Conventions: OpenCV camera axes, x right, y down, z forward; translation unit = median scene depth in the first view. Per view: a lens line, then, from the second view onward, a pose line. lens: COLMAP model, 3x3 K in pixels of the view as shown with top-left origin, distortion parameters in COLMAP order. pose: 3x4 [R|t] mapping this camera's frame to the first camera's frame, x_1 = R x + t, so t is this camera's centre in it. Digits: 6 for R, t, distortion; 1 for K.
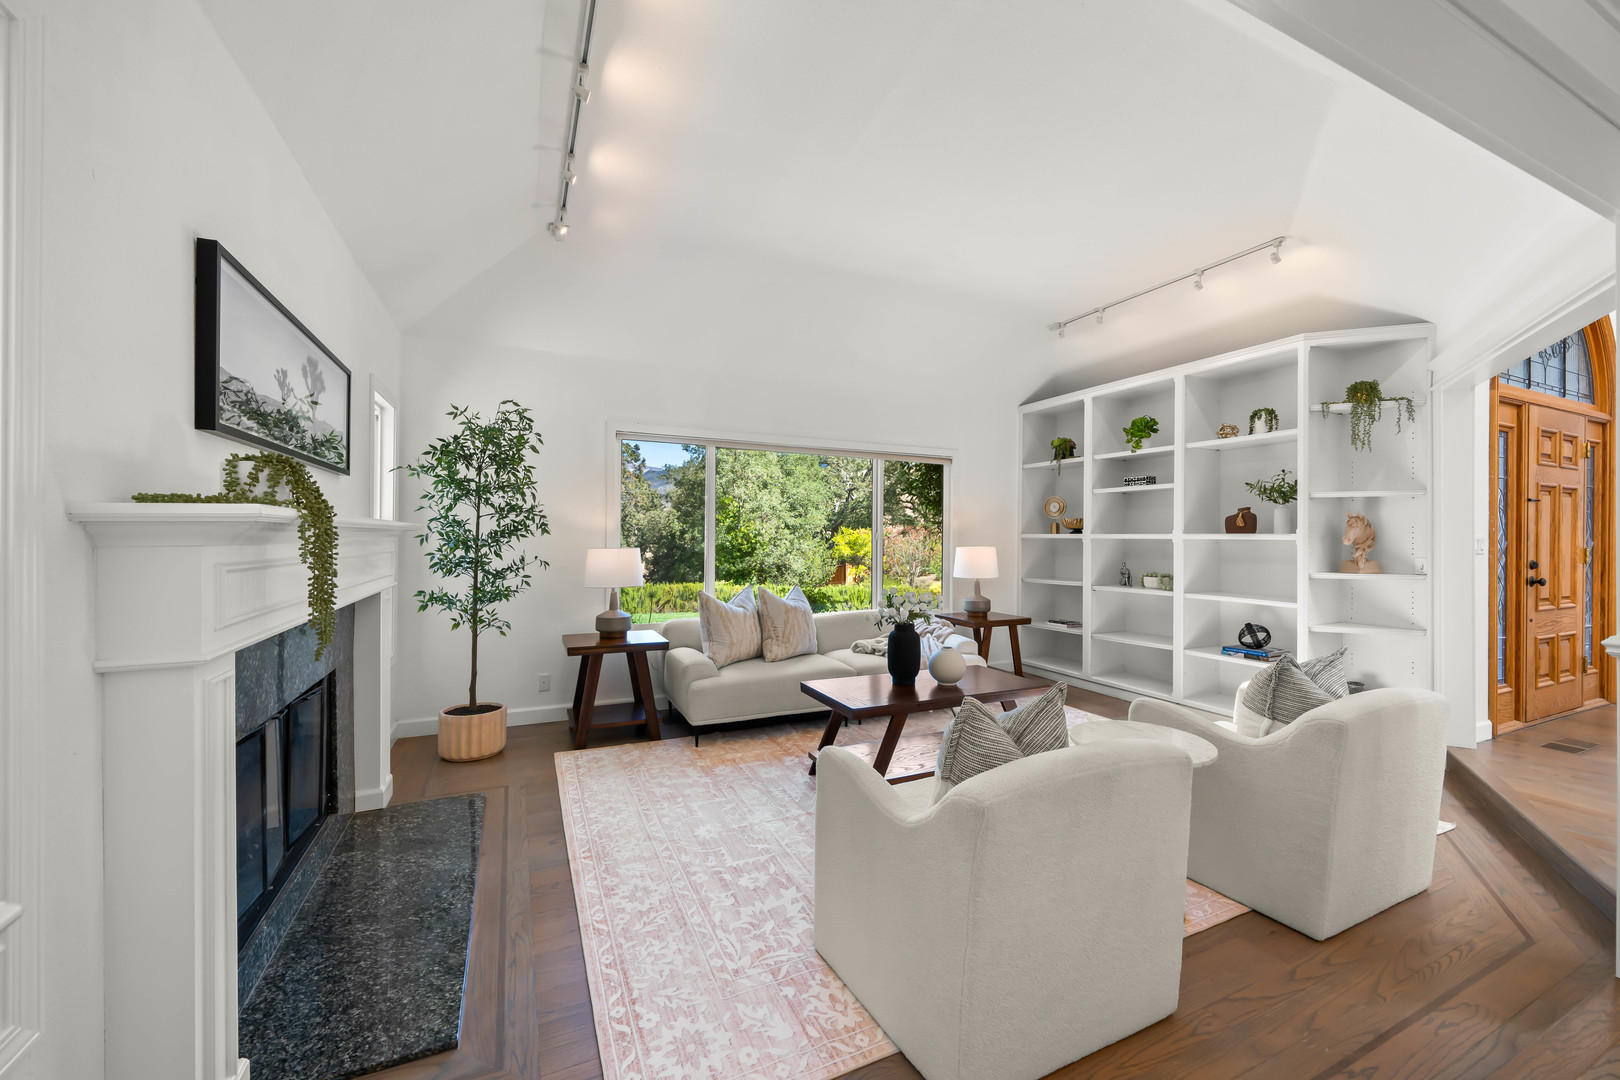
lens RADIAL K [[592.6, 0, 804.3], [0, 592.6, 537.0], [0, 0, 1]] dist [-0.002097, -0.000389]
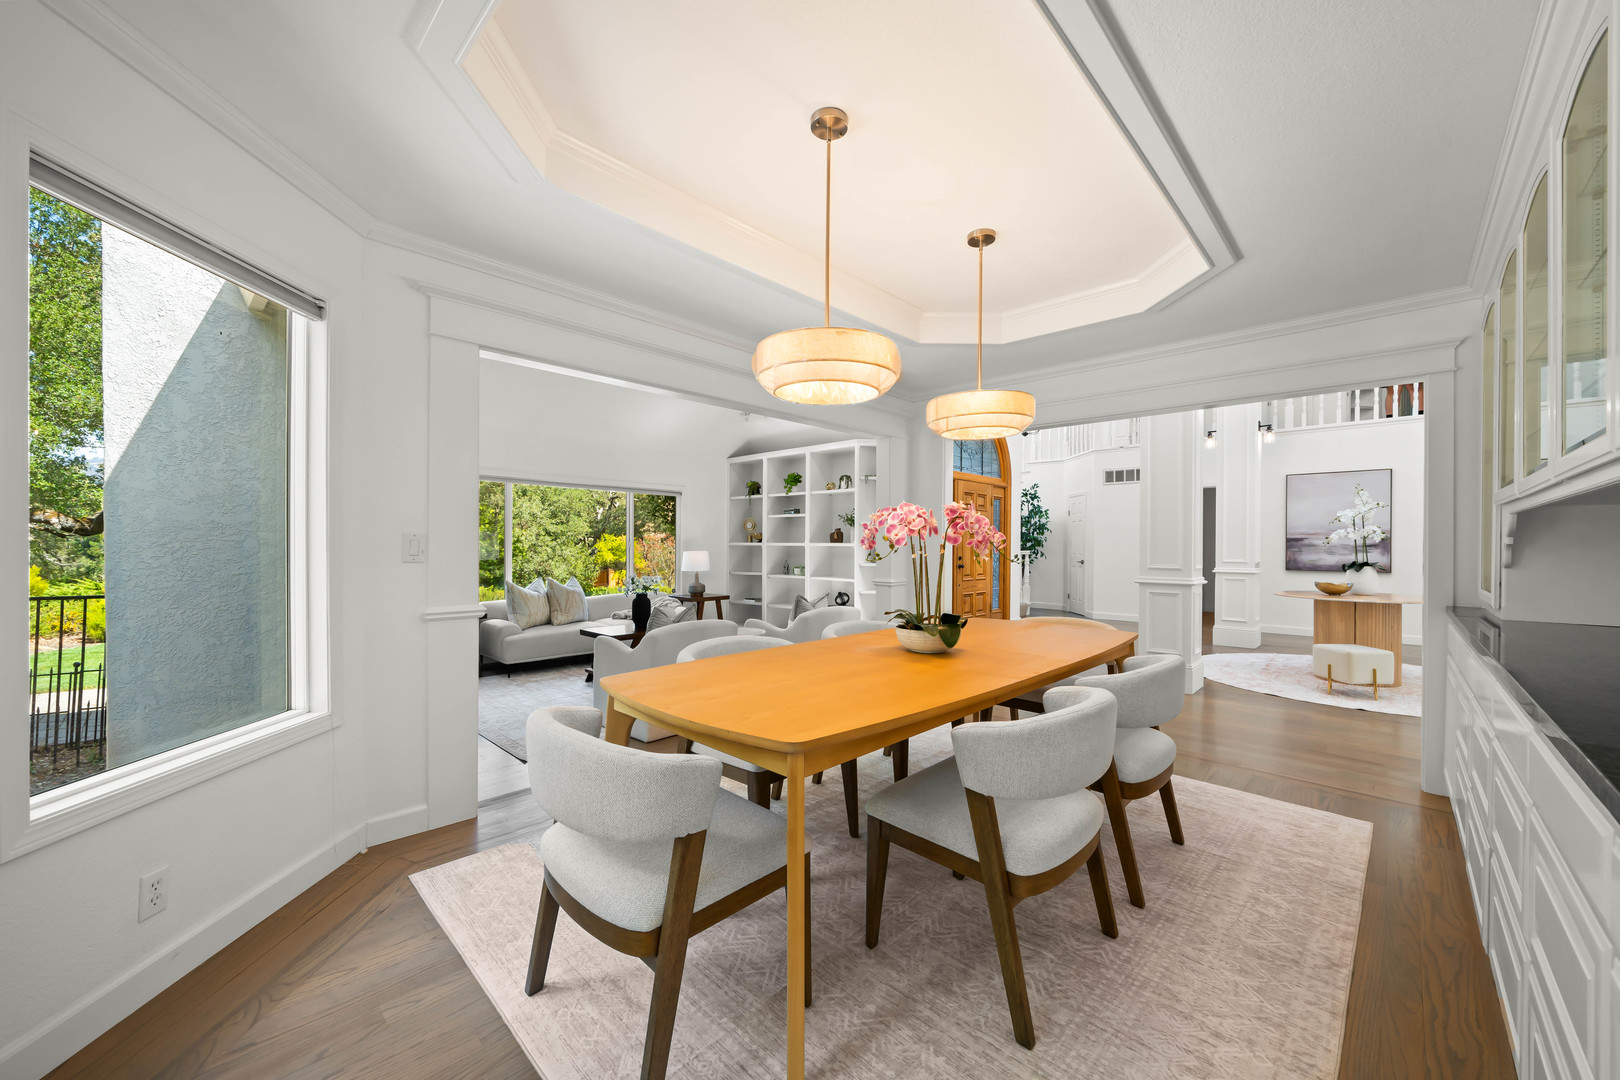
lens RADIAL K [[592.6, 0, 806.0], [0, 592.6, 548.4], [0, 0, 1]] dist [-0.002097, -0.000389]
pose [[0.924476, -0.004758, 0.381211, -0.034646], [0.001179, 0.999953, 0.009622, -0.004807], [-0.381239, -0.008445, 0.924438, -0.540969]]
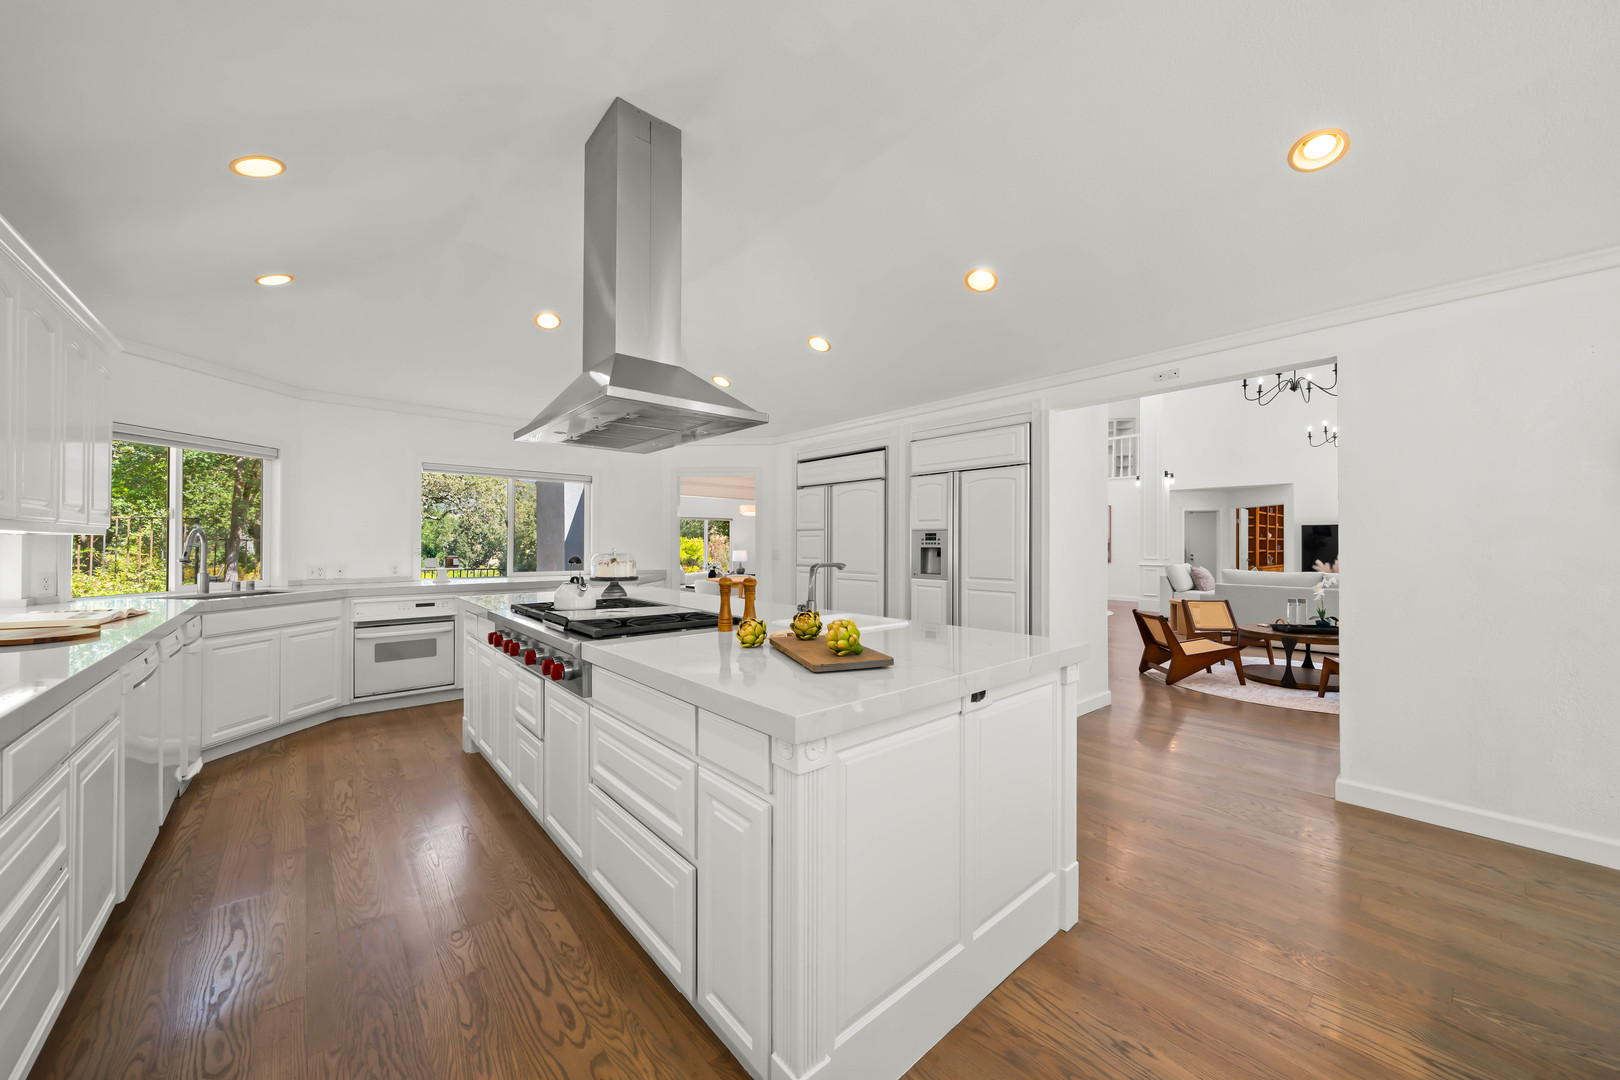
lens RADIAL K [[592.6, 0, 815.8], [0, 592.6, 543.7], [0, 0, 1]] dist [-0.002097, -0.000389]
pose [[0.954785, -0.005320, 0.297250, -0.219496], [0.004716, 0.999985, 0.002748, -0.021740], [-0.297261, -0.001222, 0.954796, -1.883523]]
